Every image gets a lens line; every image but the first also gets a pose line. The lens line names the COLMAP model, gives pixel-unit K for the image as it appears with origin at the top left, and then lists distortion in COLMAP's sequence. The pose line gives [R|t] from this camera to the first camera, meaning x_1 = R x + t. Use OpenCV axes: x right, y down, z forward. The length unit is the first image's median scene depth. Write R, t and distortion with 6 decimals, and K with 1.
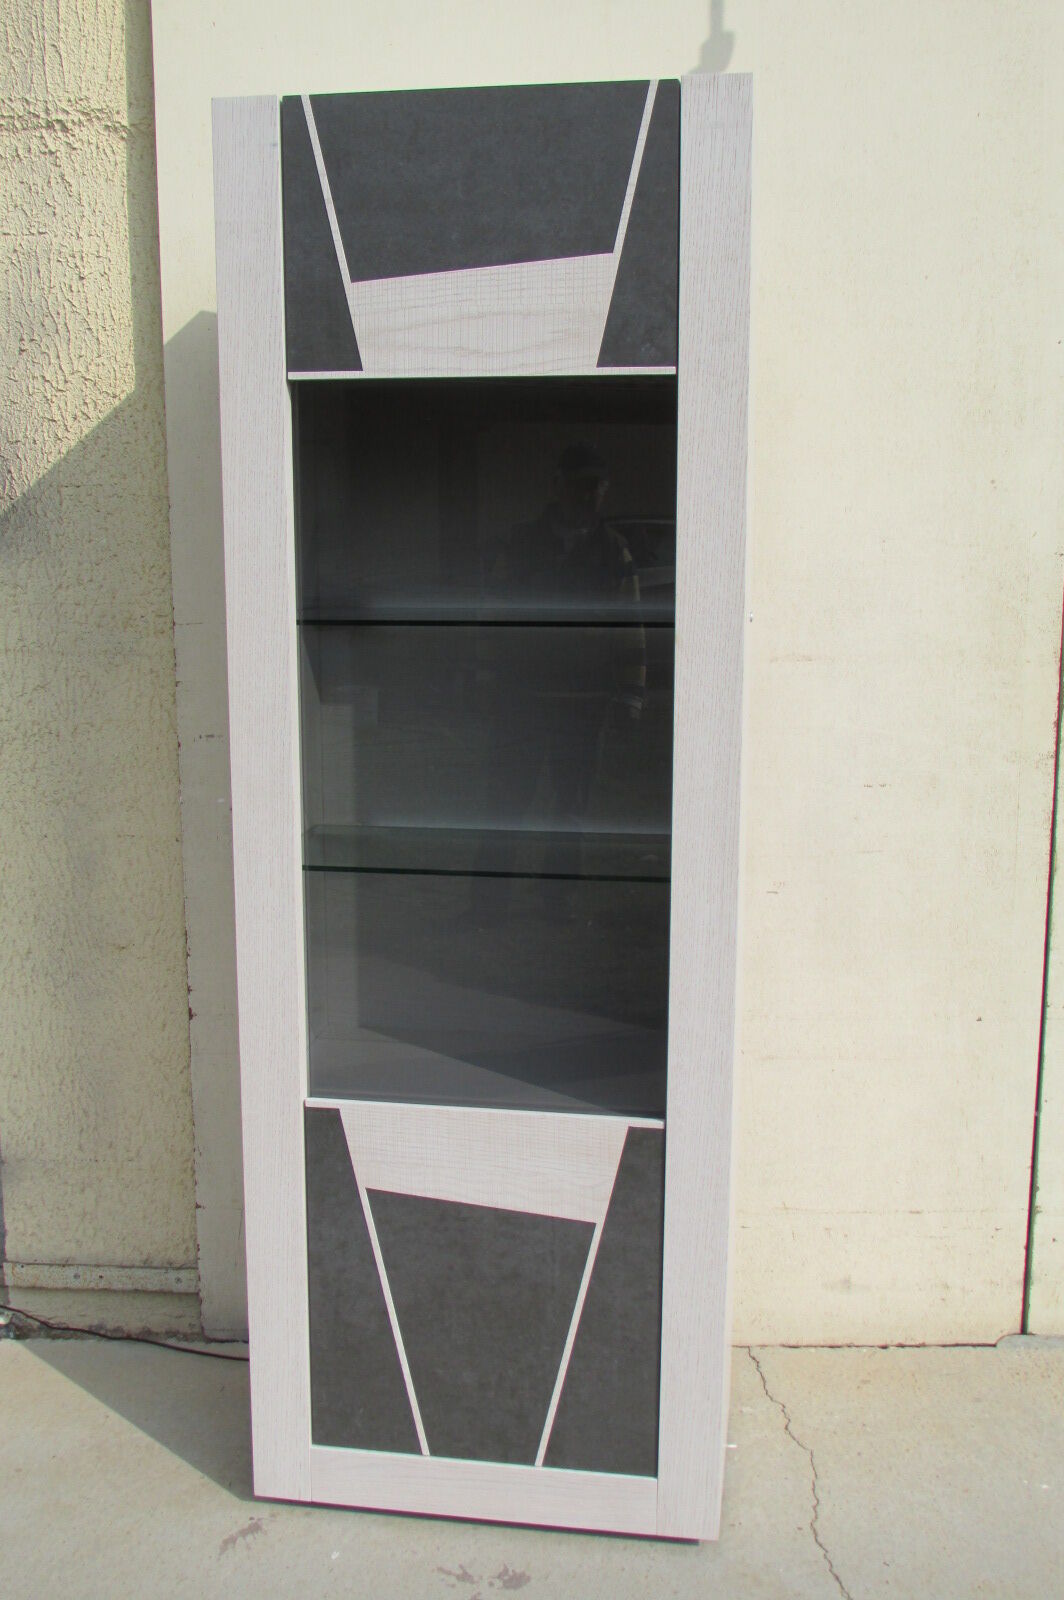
lens RADIAL K [[1758.7, 0, 532.0], [0, 1758.7, 800.0], [0, 0, 1]] dist [-0.033920, 0.022294]
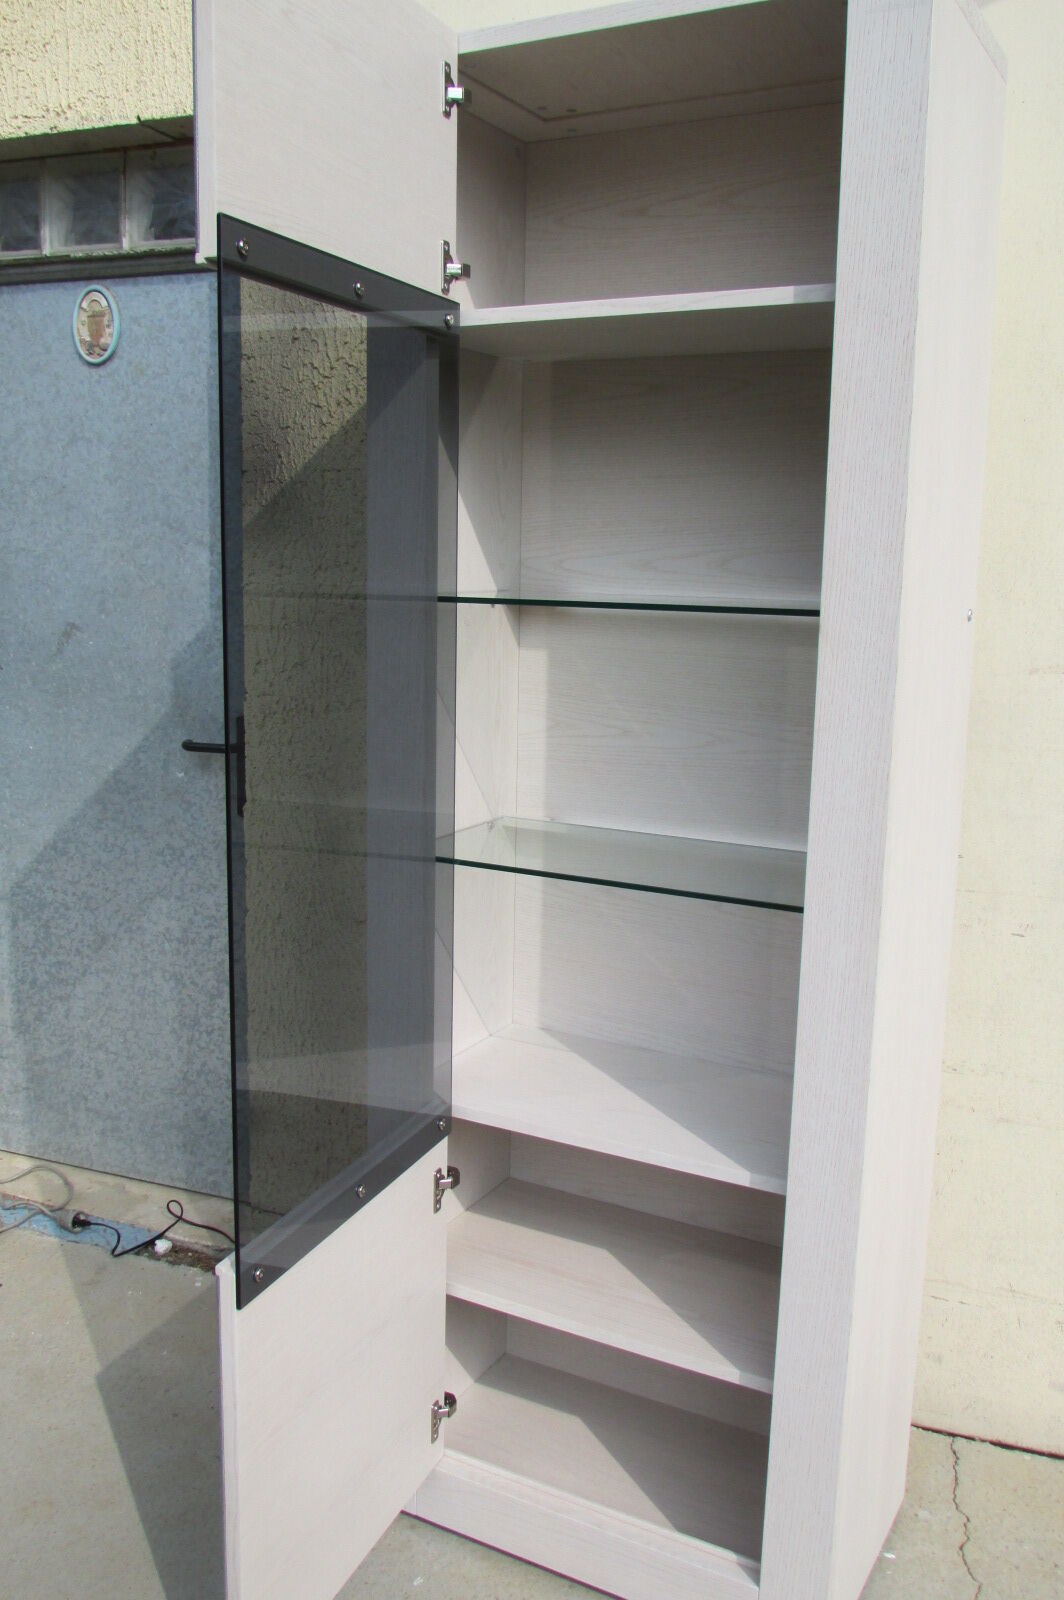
lens RADIAL K [[1502.0, 0, 532.0], [0, 1502.0, 800.0], [0, 0, 1]] dist [-0.046806, 0.045982]
pose [[0.939142, 0.075696, -0.335085, 0.192653], [-0.076067, 0.997030, 0.012037, -0.006853], [0.335001, 0.014184, 0.942111, 0.262878]]
